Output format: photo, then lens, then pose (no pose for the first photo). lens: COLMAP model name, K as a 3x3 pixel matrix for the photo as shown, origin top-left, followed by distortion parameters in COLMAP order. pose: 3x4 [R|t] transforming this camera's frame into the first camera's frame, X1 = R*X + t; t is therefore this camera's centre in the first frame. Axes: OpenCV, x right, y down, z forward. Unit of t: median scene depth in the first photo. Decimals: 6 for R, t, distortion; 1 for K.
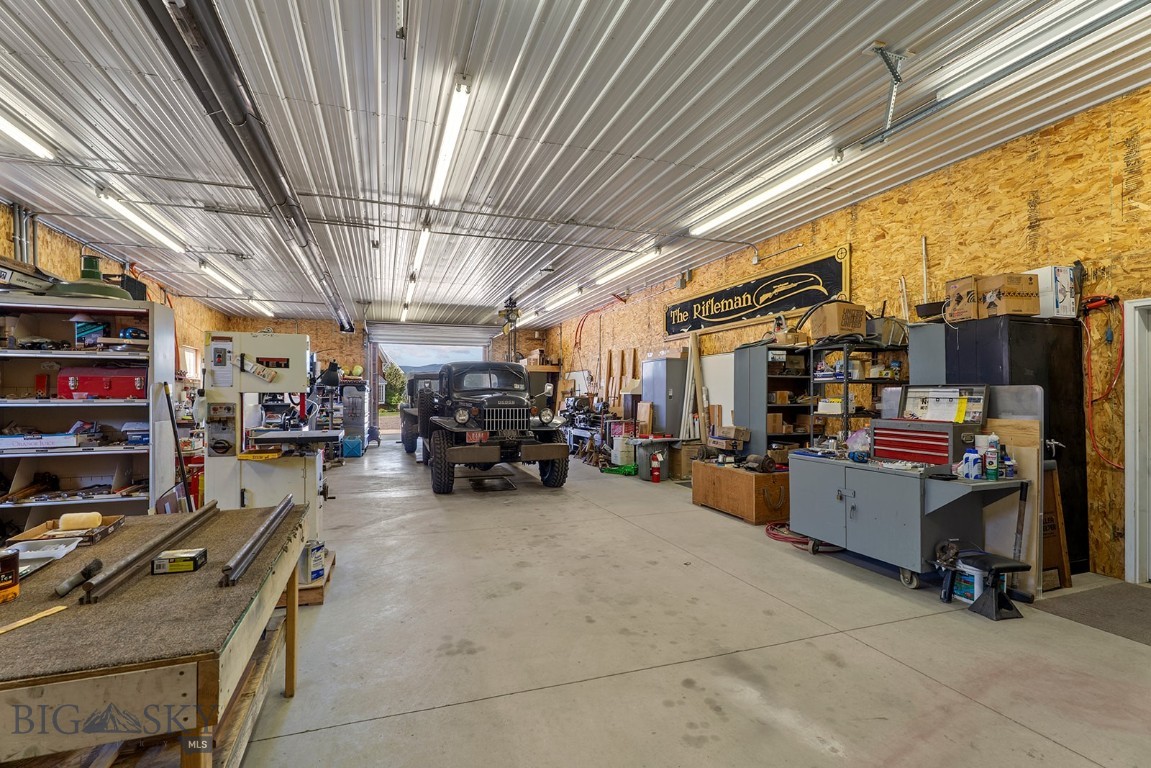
lens RADIAL K [[528.1, 0, 568.5], [0, 528.1, 396.8], [0, 0, 1]] dist [0.001712, -0.000112]
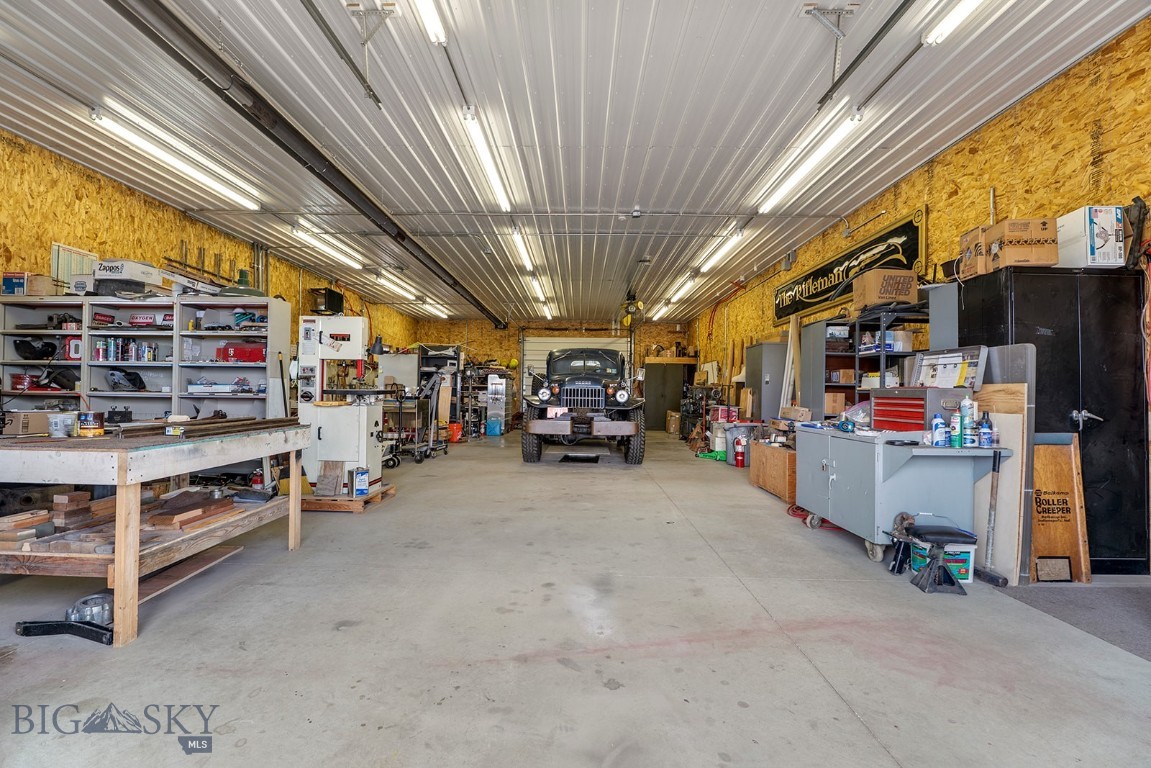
lens RADIAL K [[529.5, 0, 569.2], [0, 529.5, 392.5], [0, 0, 1]] dist [-0.014871, 0.000203]
pose [[0.935002, 0.012585, -0.354418, 0.384058], [-0.016257, 0.999841, -0.007384, 0.062136], [0.354268, 0.012665, 0.935058, -0.063112]]
